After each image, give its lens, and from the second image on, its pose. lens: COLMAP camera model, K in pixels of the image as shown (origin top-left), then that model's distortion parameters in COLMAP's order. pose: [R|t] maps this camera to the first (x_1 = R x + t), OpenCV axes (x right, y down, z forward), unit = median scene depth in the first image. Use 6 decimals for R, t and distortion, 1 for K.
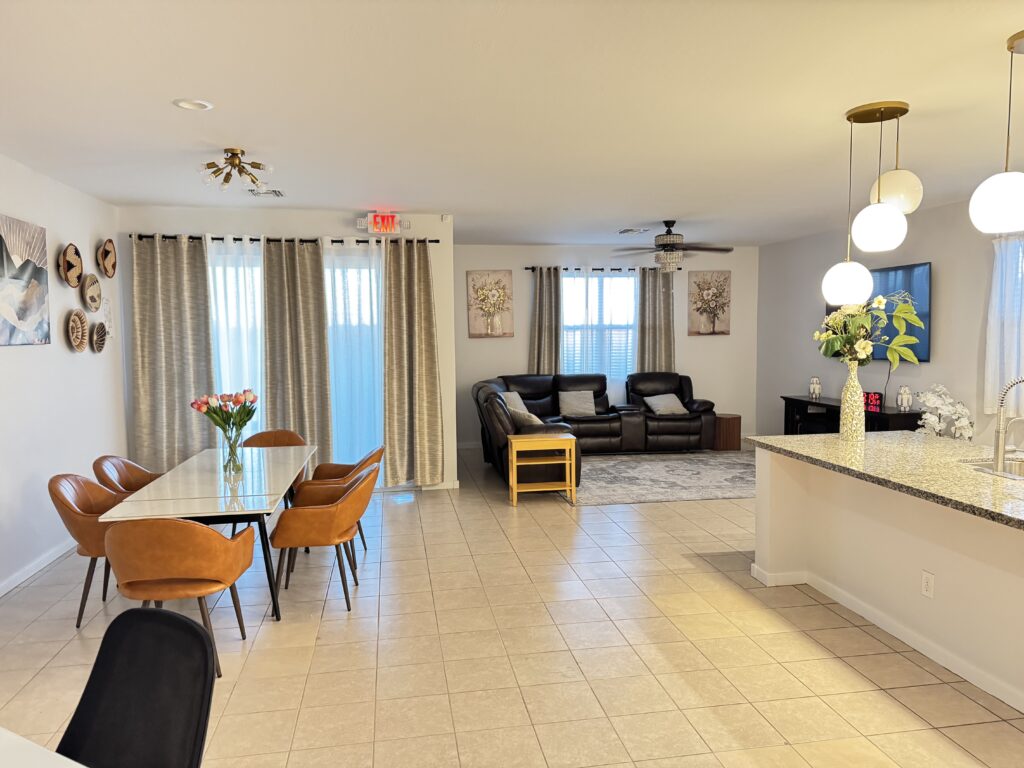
lens RADIAL K [[709.0, 0, 507.4], [0, 709.0, 382.5], [0, 0, 1]] dist [0.026799, -0.007438]
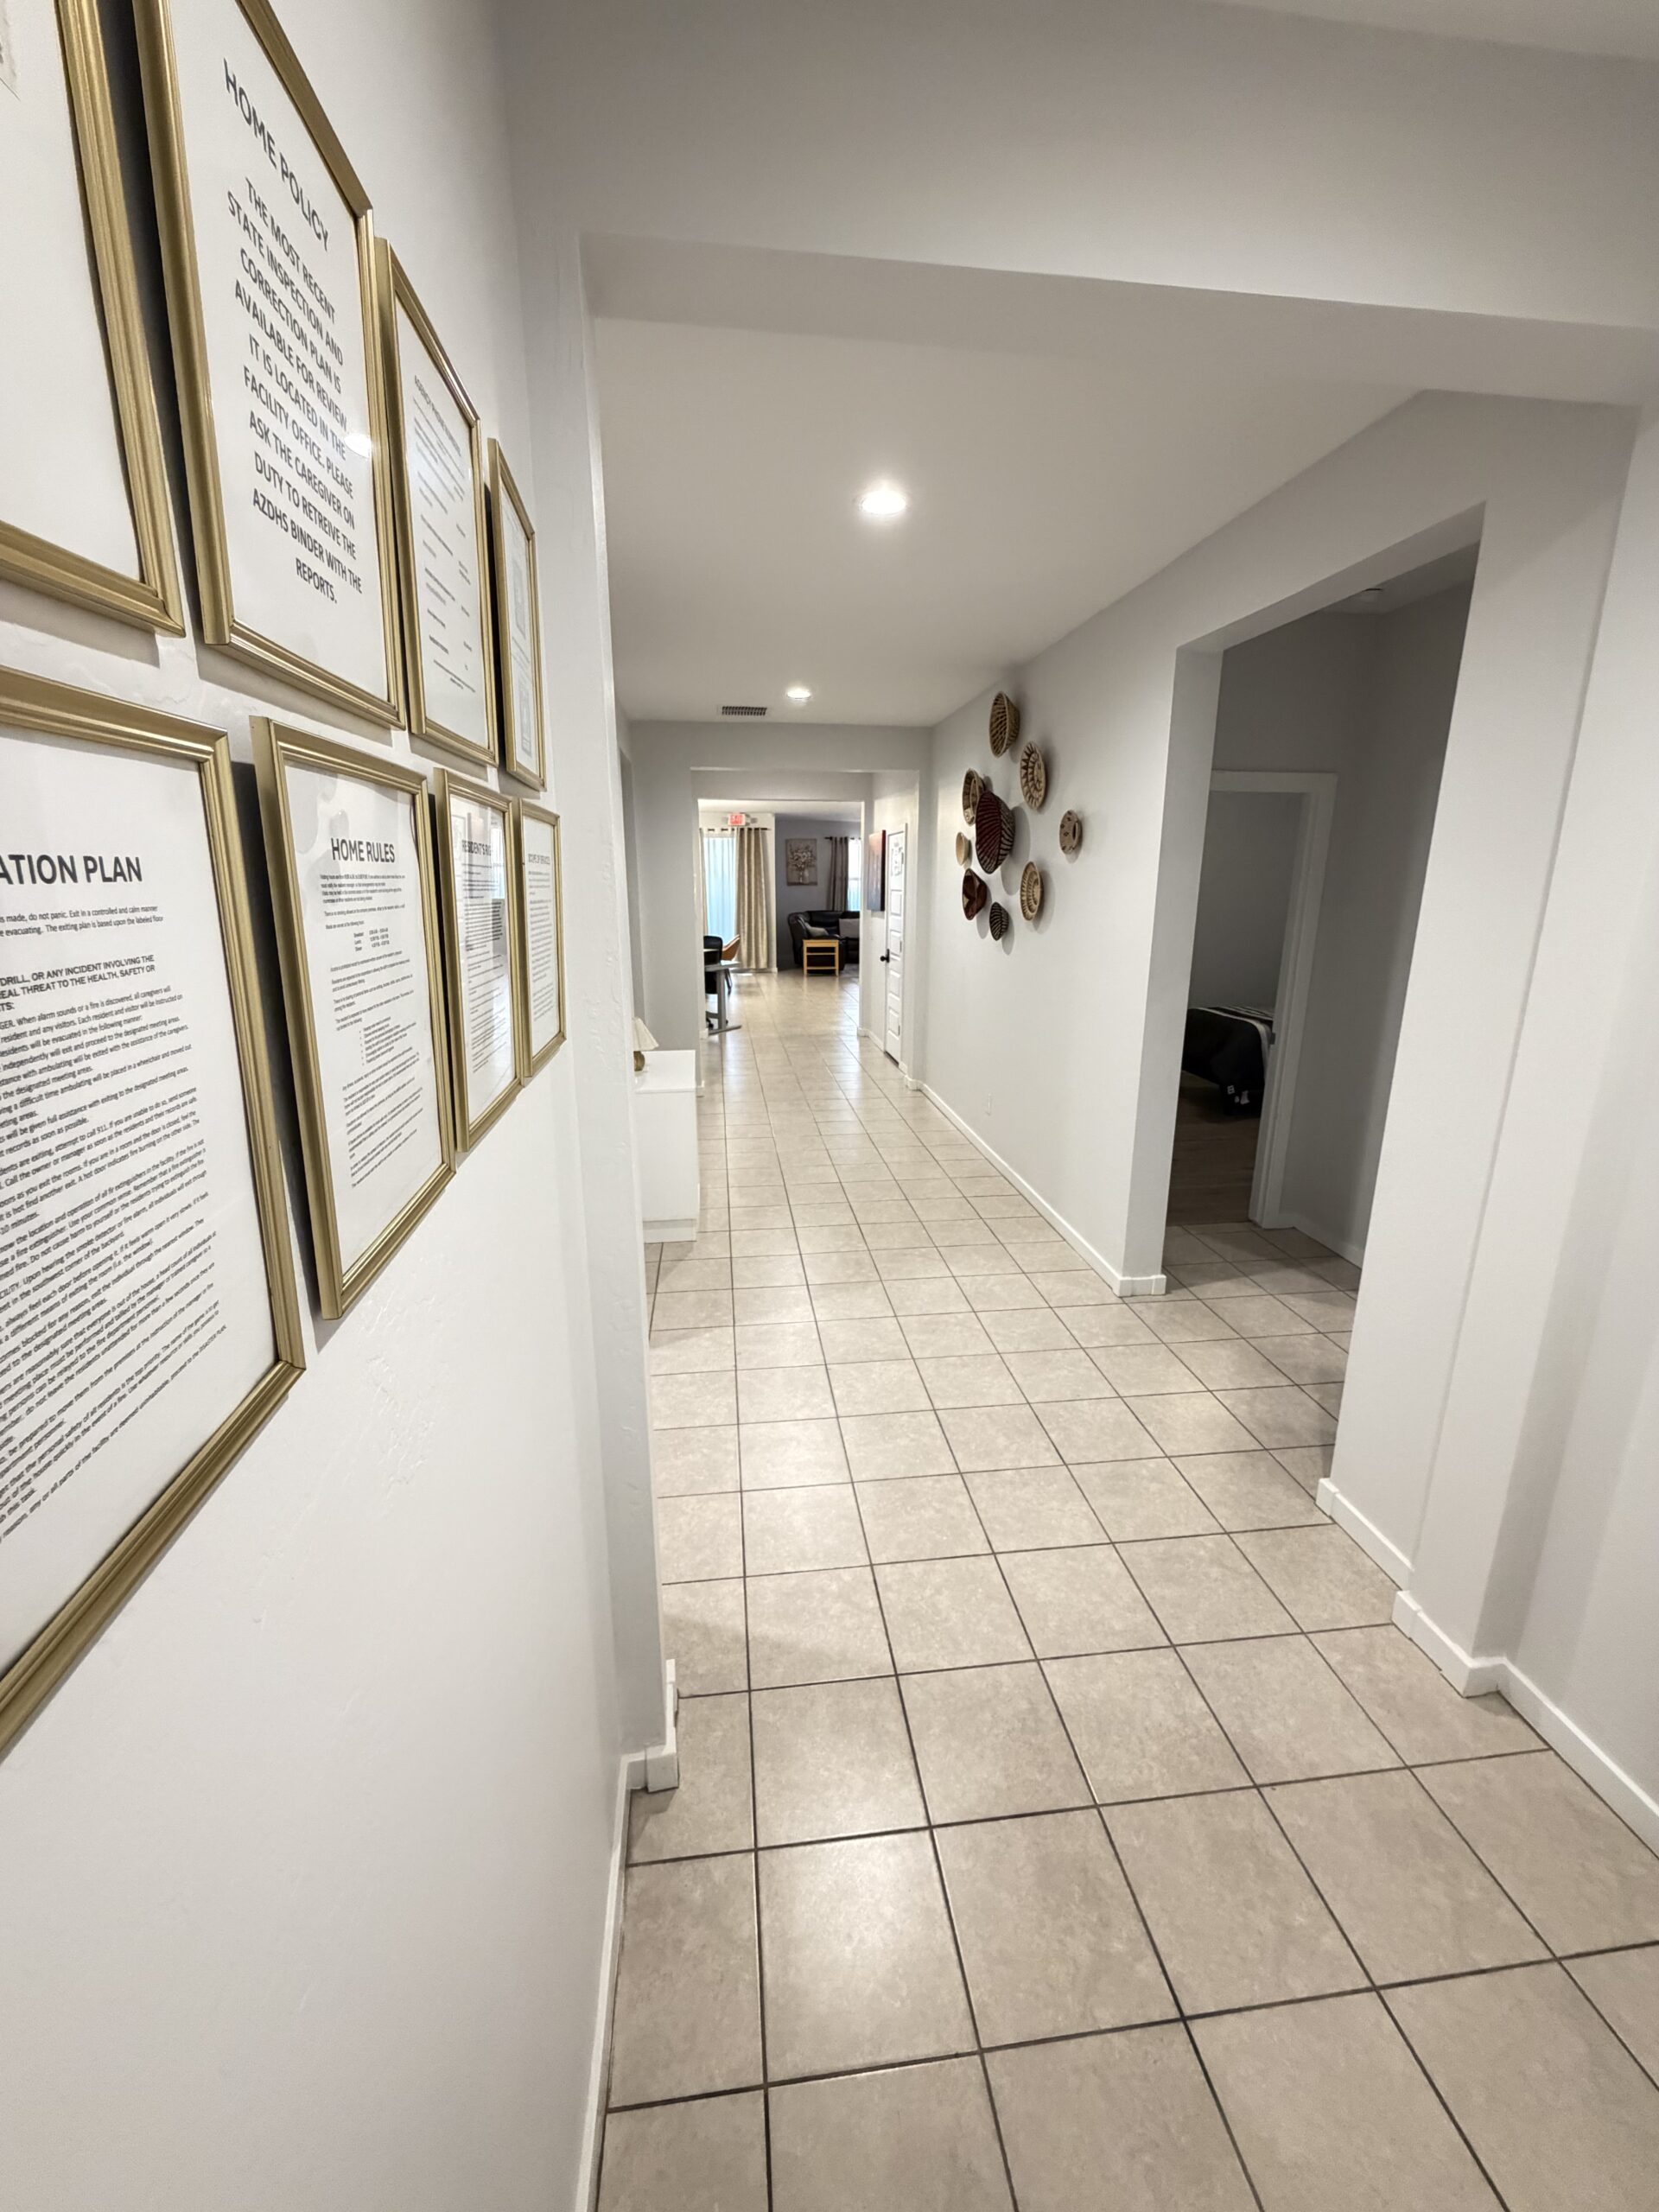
lens RADIAL K [[895.3, 0, 827.5], [0, 895.3, 1105.9], [0, 0, 1]] dist [-0.000584, -0.000008]
pose [[0.999171, 0.020112, -0.035407, 0.135345], [-0.013315, 0.983082, 0.182684, 0.062445], [0.038482, -0.182061, 0.982534, -1.196786]]
